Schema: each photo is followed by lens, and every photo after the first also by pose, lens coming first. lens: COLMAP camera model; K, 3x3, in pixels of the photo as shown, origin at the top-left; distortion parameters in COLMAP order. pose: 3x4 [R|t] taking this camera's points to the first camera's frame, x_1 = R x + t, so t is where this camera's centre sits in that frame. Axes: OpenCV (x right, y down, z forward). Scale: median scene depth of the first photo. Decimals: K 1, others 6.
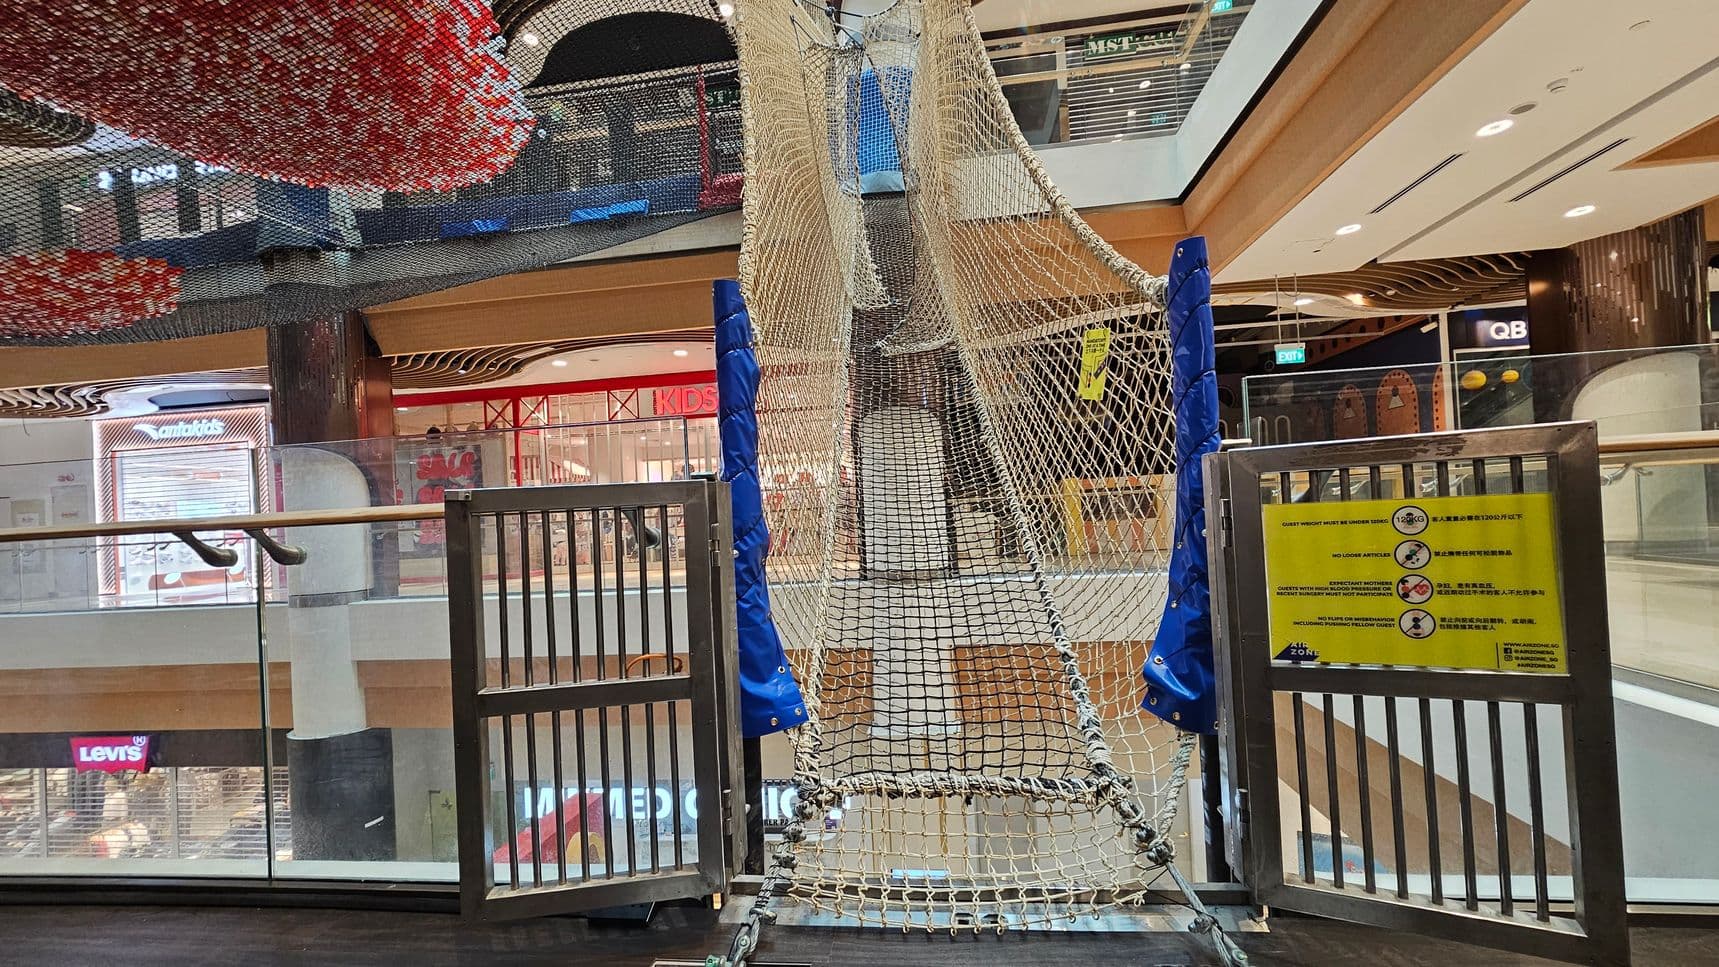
lens RADIAL K [[707.2, 0, 864.9], [0, 707.2, 501.7], [0, 0, 1]] dist [-0.002212, 0.000925]
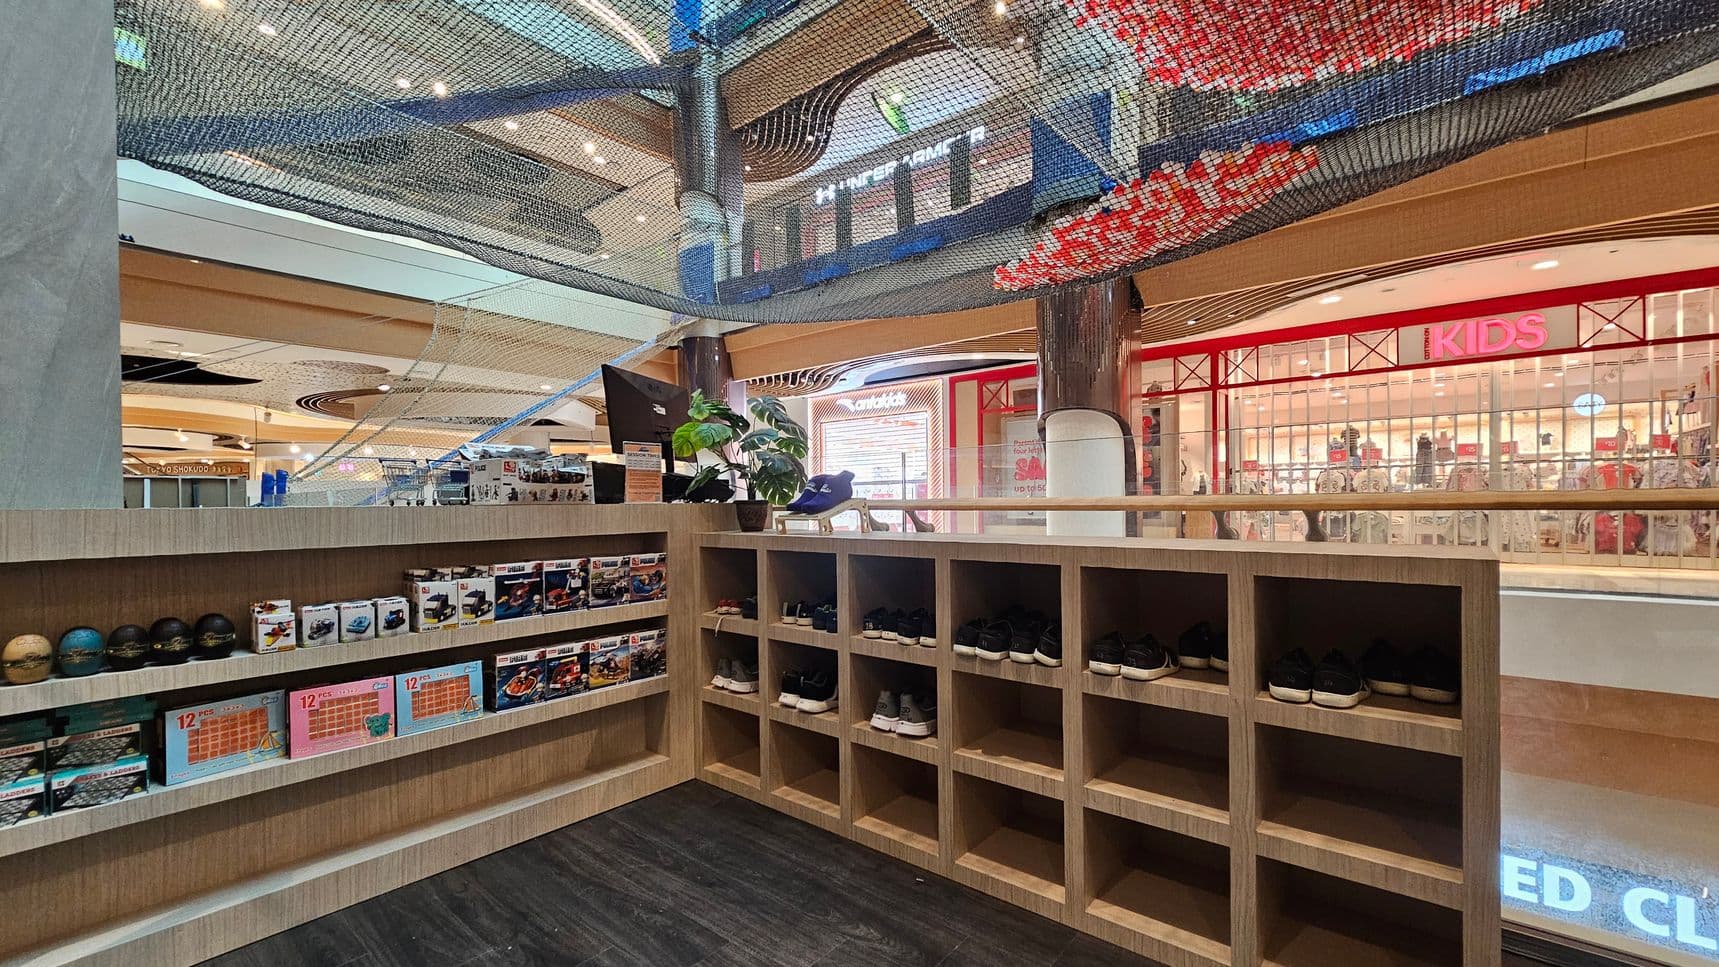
lens RADIAL K [[707.2, 0, 857.3], [0, 707.2, 494.0], [0, 0, 1]] dist [-0.002212, 0.000925]
pose [[0.847257, 0.033000, -0.530157, -1.582183], [-0.021213, 0.999374, 0.028307, 0.059408], [0.530759, -0.012737, 0.847427, 0.055936]]
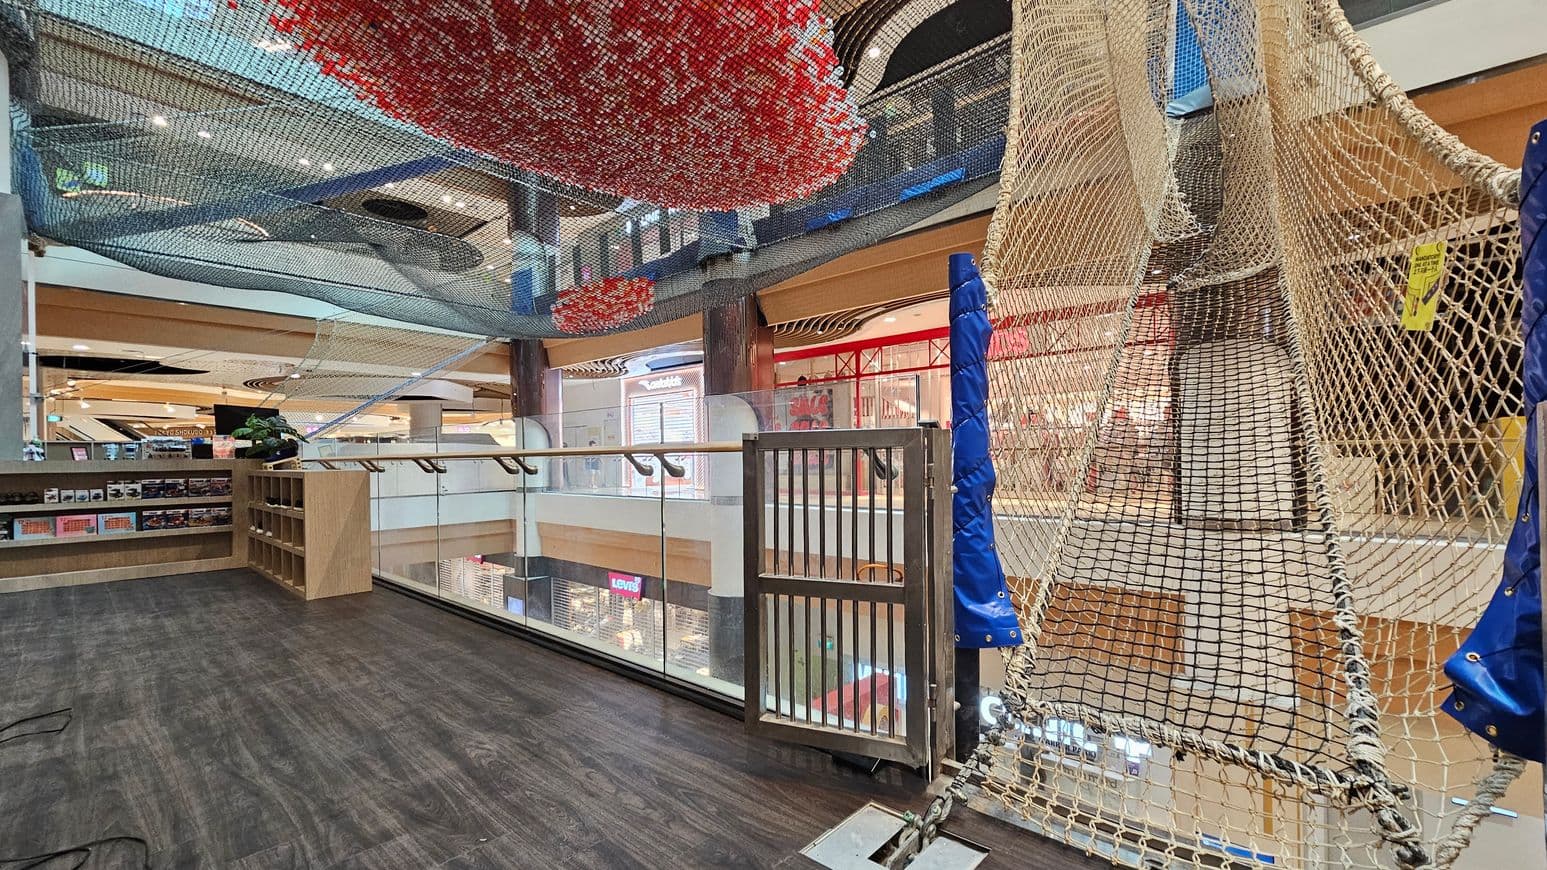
lens RADIAL K [[636.4, 0, 781.6], [0, 636.4, 451.5], [0, 0, 1]] dist [-0.002212, 0.000925]
pose [[0.829752, 0.033936, -0.557100, 0.094226], [-0.019468, 0.999302, 0.031877, -0.010143], [0.557793, -0.015604, 0.829833, -0.020300]]
